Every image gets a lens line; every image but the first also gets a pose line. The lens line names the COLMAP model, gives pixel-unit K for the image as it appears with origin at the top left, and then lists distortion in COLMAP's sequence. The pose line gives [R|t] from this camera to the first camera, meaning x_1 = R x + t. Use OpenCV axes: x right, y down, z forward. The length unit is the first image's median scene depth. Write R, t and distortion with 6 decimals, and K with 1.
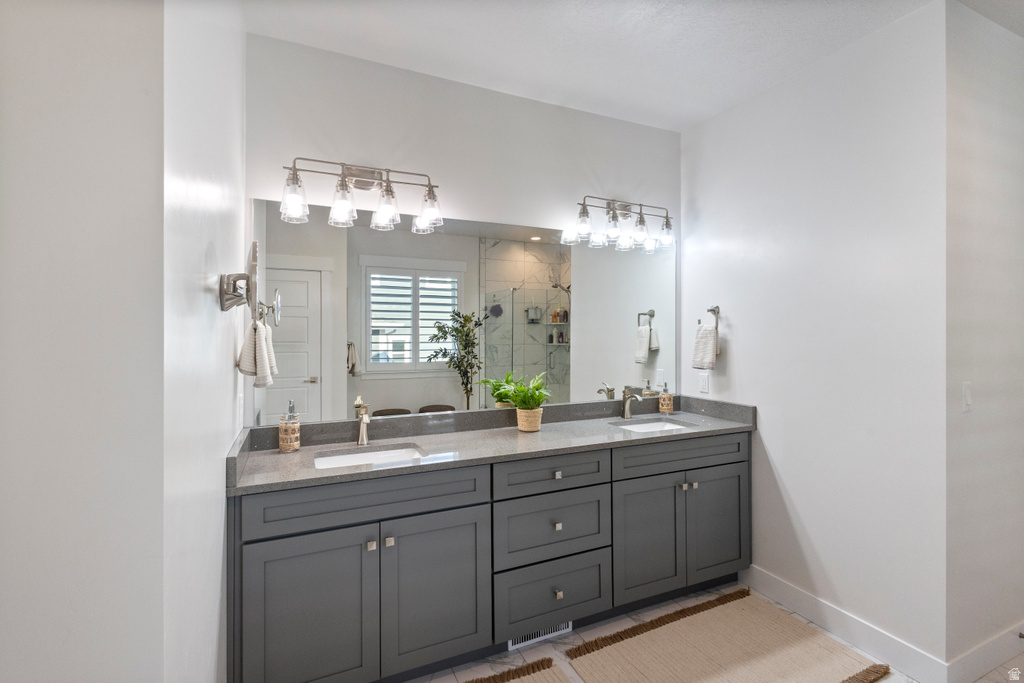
lens RADIAL K [[476.7, 0, 512.4], [0, 476.7, 333.9], [0, 0, 1]] dist [0.012160, -0.001872]
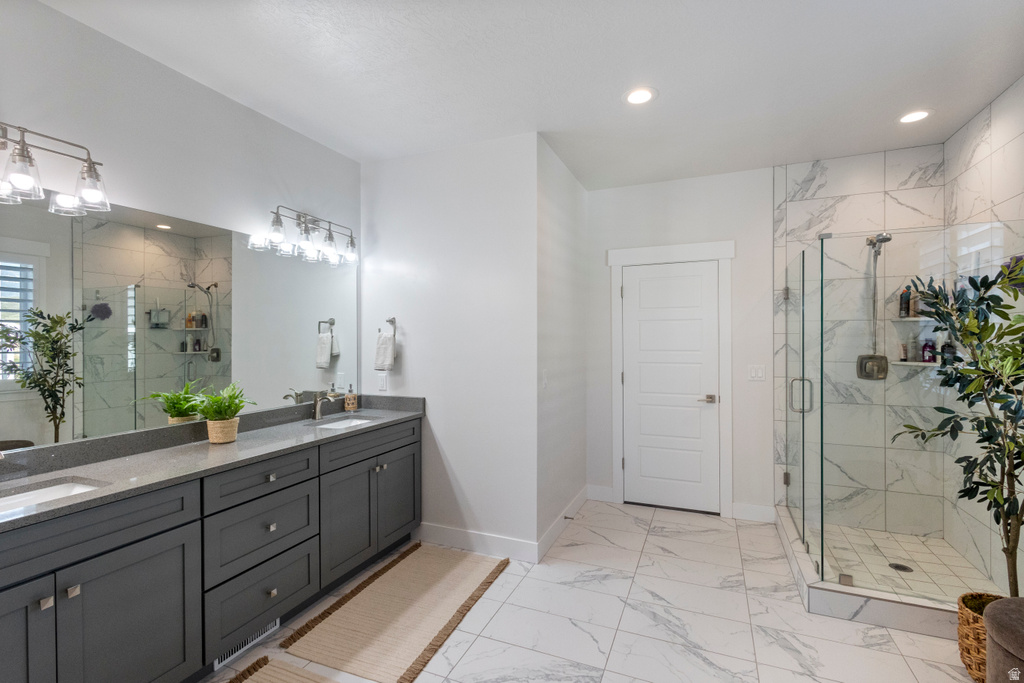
lens RADIAL K [[476.7, 0, 509.8], [0, 476.7, 342.1], [0, 0, 1]] dist [0.012160, -0.001872]
pose [[0.737739, -0.003932, 0.675074, -0.187863], [0.001460, 0.999990, 0.004230, -0.001009], [-0.675084, -0.002135, 0.737738, -0.093678]]
